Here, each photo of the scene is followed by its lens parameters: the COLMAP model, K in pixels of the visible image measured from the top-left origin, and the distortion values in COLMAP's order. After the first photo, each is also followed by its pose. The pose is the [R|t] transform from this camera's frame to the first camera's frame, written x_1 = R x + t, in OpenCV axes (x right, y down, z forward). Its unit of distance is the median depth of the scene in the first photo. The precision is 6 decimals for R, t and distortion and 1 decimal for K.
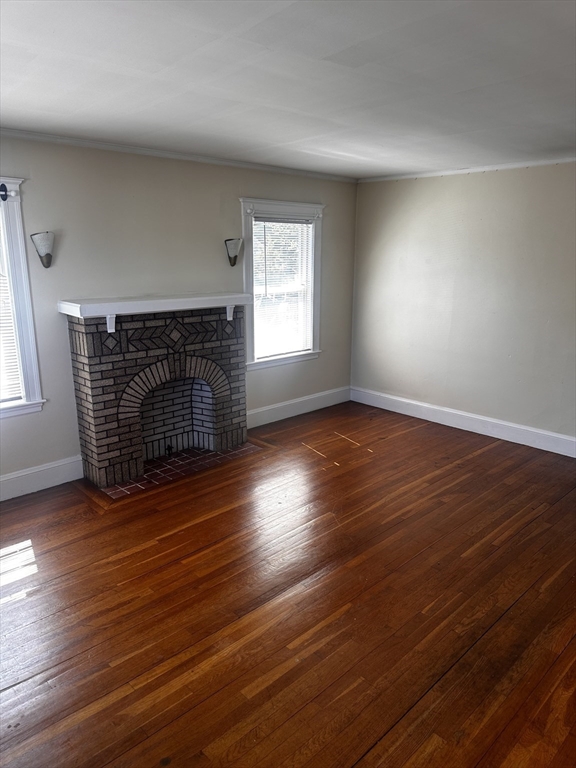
lens RADIAL K [[533.6, 0, 283.6], [0, 533.6, 380.8], [0, 0, 1]] dist [0.167062, -0.269474]
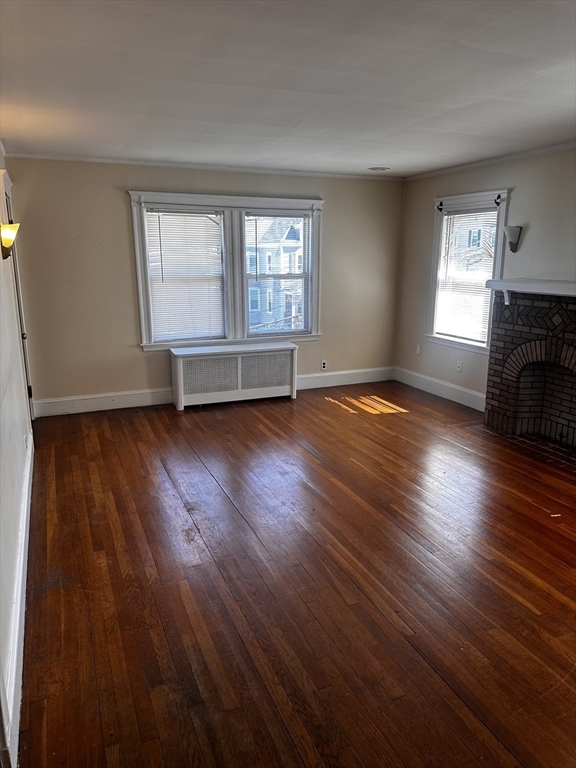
lens RADIAL K [[541.9, 0, 288.0], [0, 541.9, 384.0], [0, 0, 1]] dist [-0.002284, -0.001108]
pose [[-0.342436, 0.225378, -0.912109, 0.929649], [-0.212399, 0.927100, 0.308824, -0.179896], [0.915218, 0.299483, -0.269603, 0.851250]]
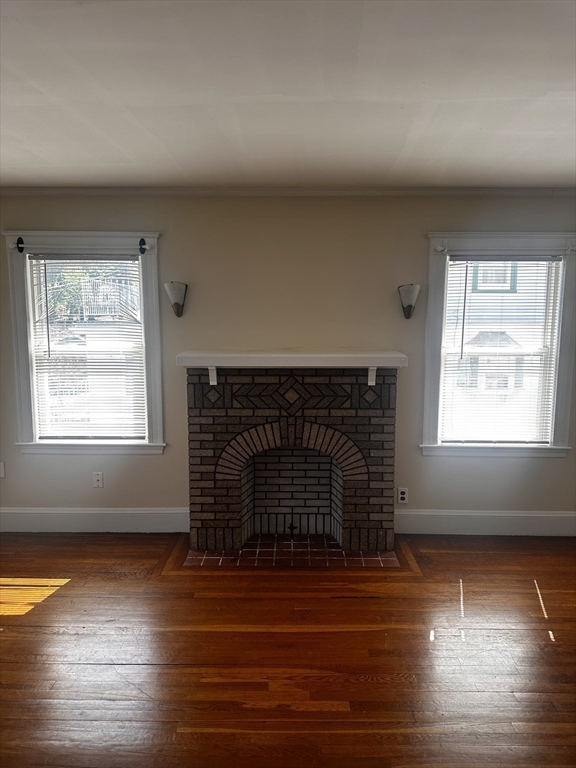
lens RADIAL K [[533.6, 0, 283.6], [0, 533.6, 380.8], [0, 0, 1]] dist [0.167062, -0.269474]
pose [[0.718087, 0.095784, -0.689331, 0.373533], [-0.165370, 0.985599, -0.035317, -0.076575], [0.676021, 0.139356, 0.723585, 0.375637]]
